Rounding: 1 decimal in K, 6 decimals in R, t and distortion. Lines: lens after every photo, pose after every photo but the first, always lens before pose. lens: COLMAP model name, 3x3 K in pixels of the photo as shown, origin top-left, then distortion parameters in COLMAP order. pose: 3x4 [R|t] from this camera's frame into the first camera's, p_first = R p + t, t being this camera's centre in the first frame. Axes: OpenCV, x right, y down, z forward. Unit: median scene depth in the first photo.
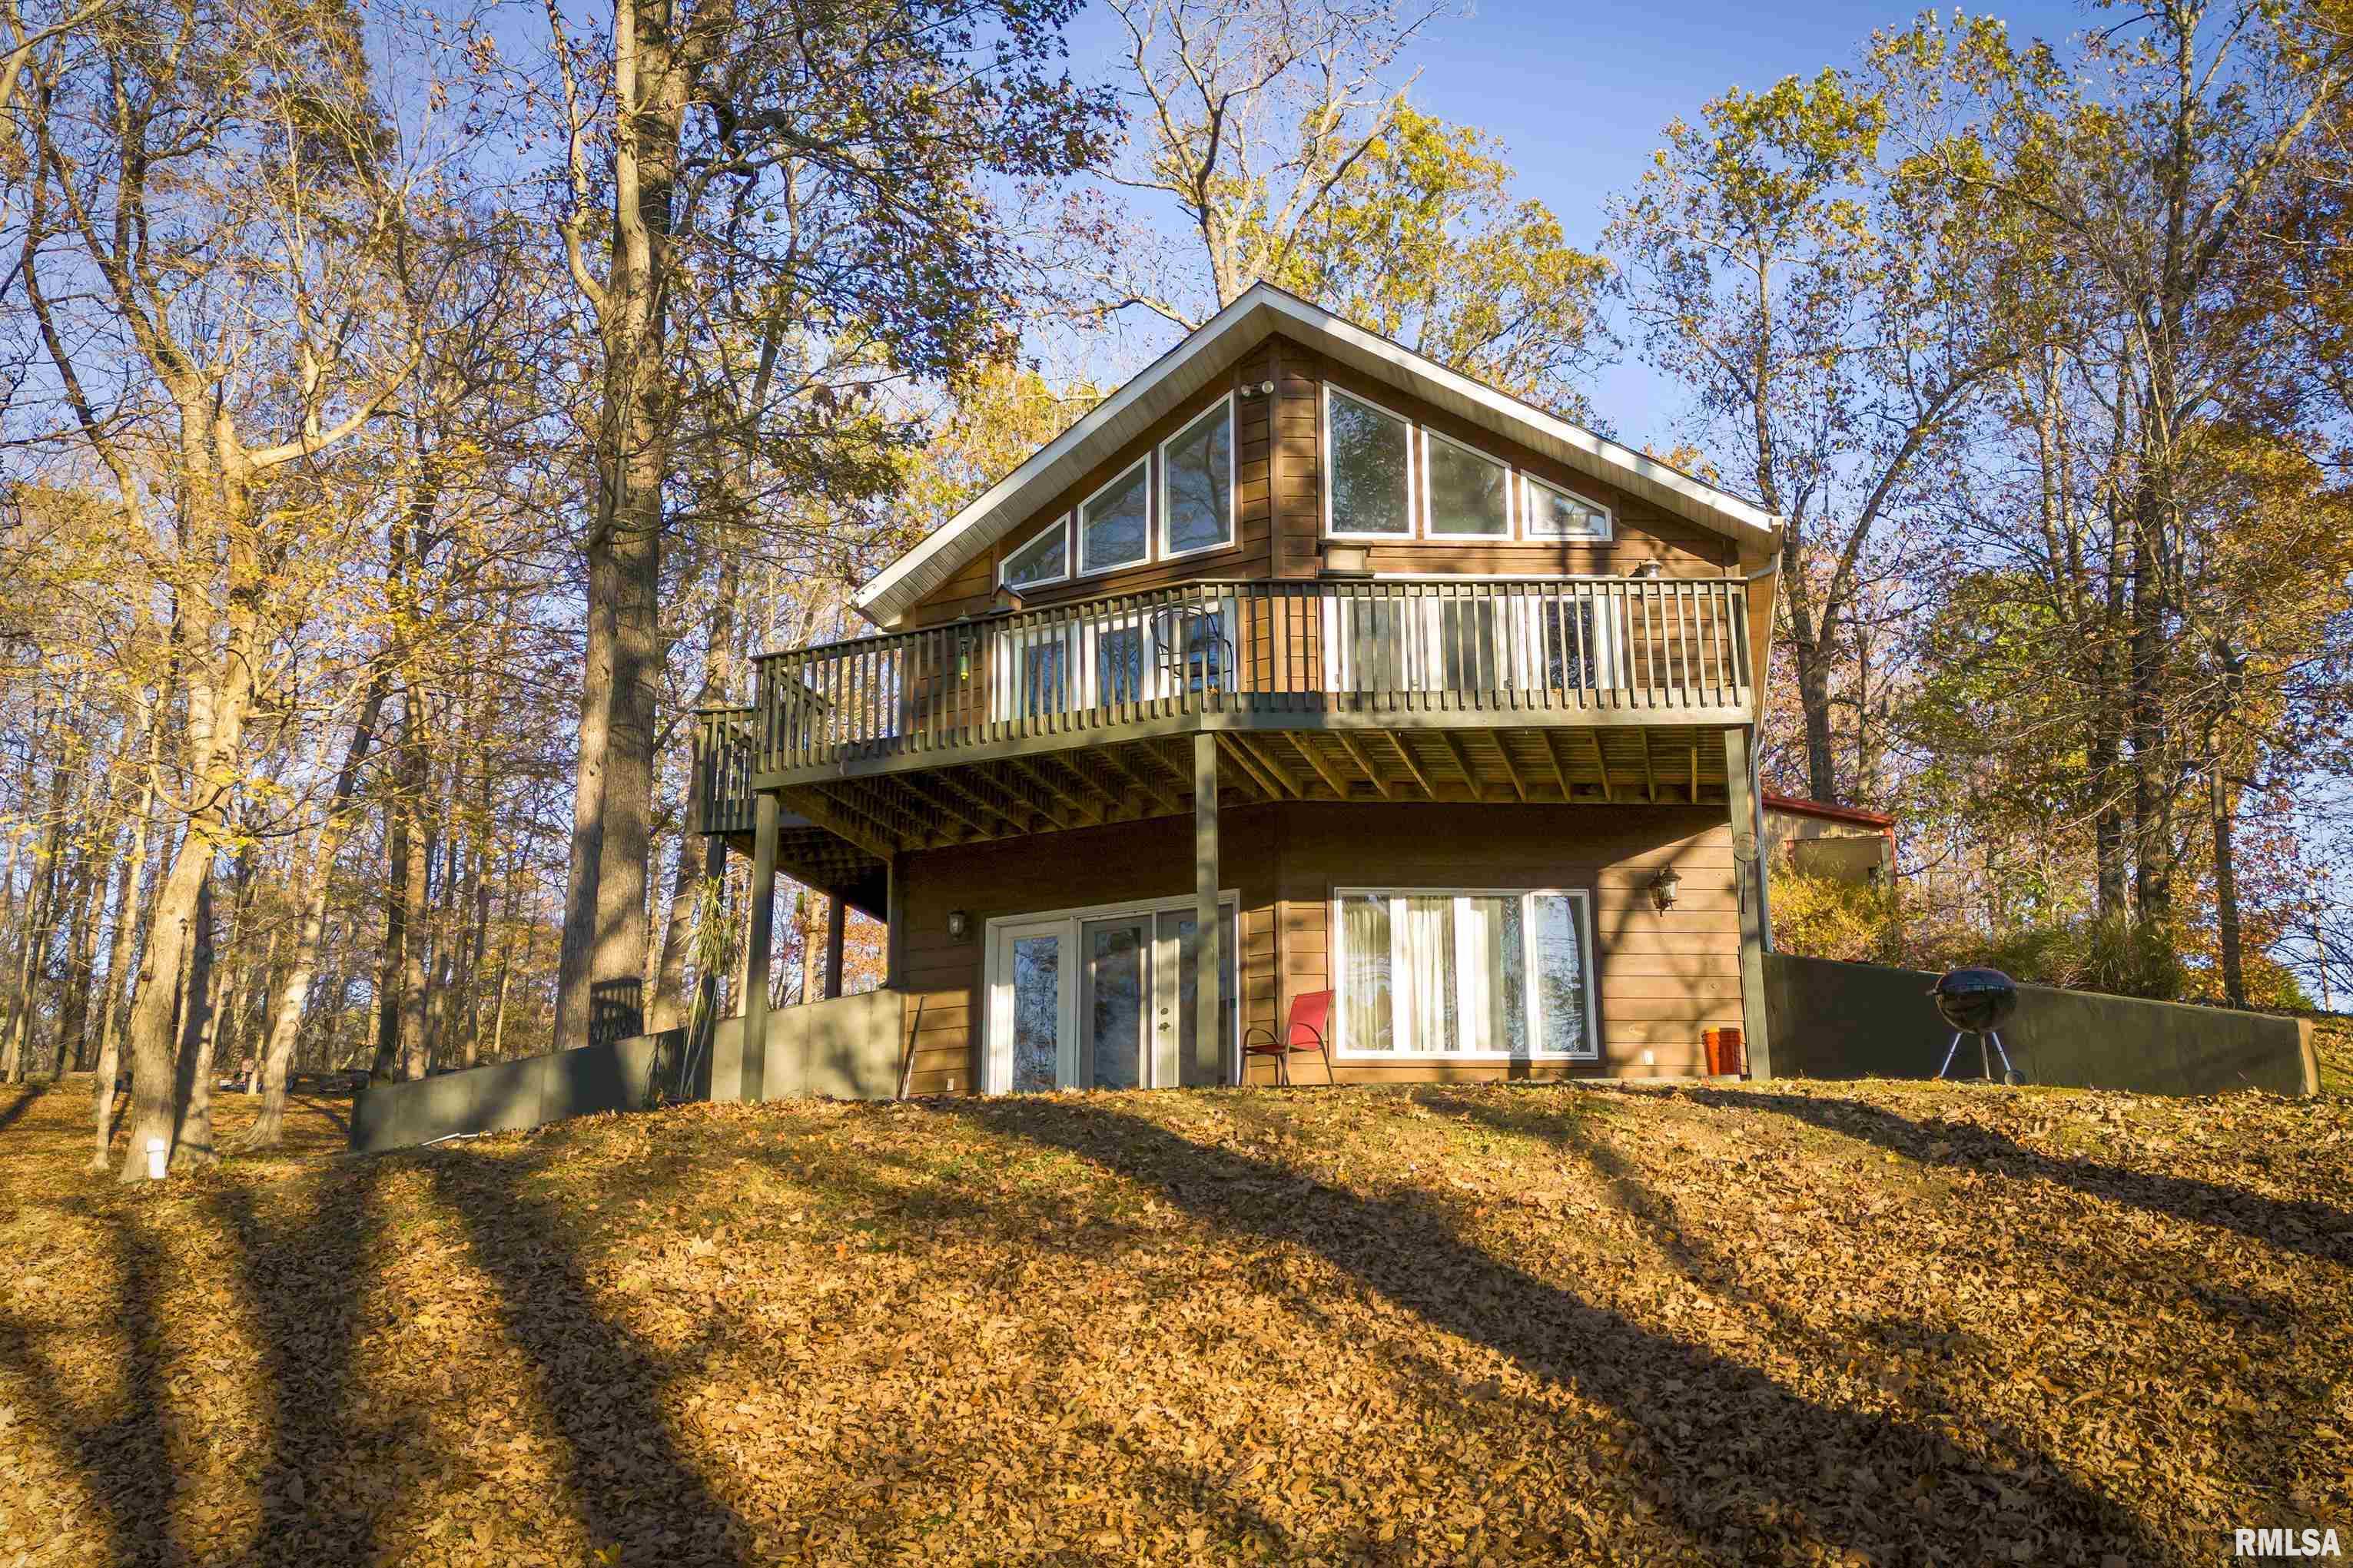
lens RADIAL K [[1671.4, 0, 1176.5], [0, 1671.4, 784.0], [0, 0, 1]] dist [-0.003511, 0.002213]
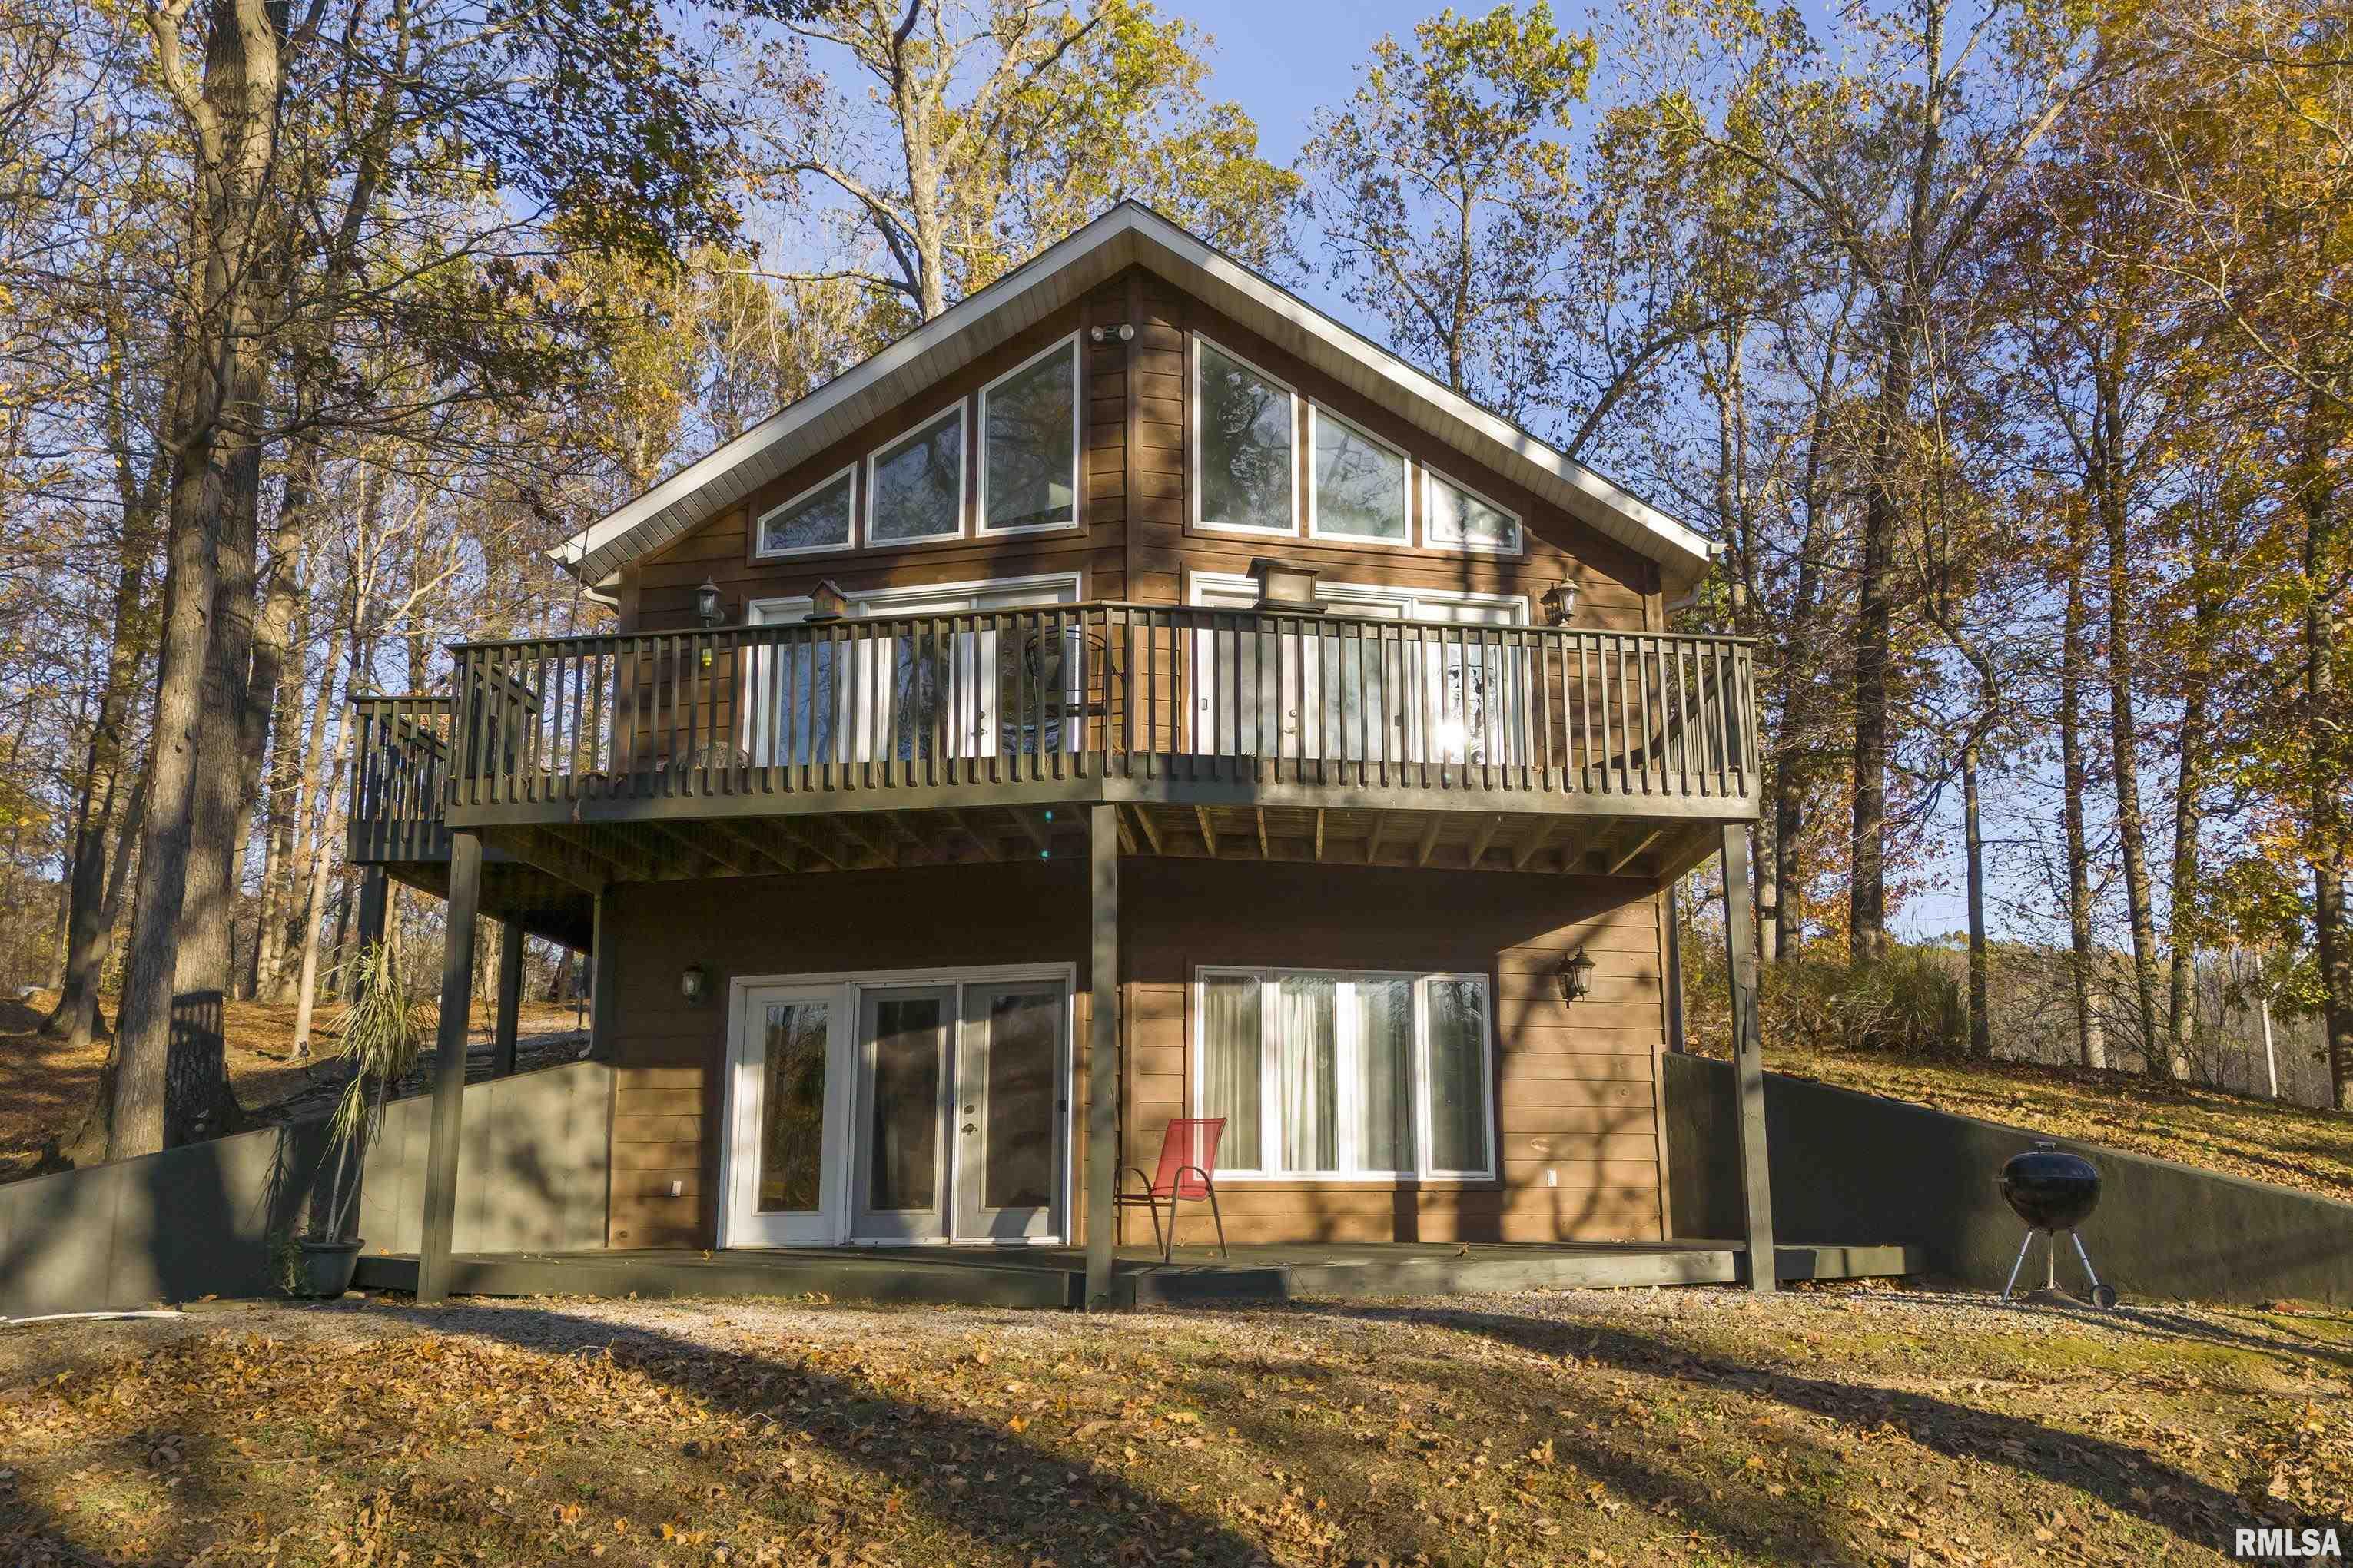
lens RADIAL K [[1805.4, 0, 1176.5], [0, 1805.4, 784.0], [0, 0, 1]] dist [0.028390, -0.112265]
pose [[0.978324, 0.044138, 0.202324, -0.088592], [-0.051582, 0.998167, 0.031665, -0.050218], [-0.200555, -0.041415, 0.978807, 0.138628]]
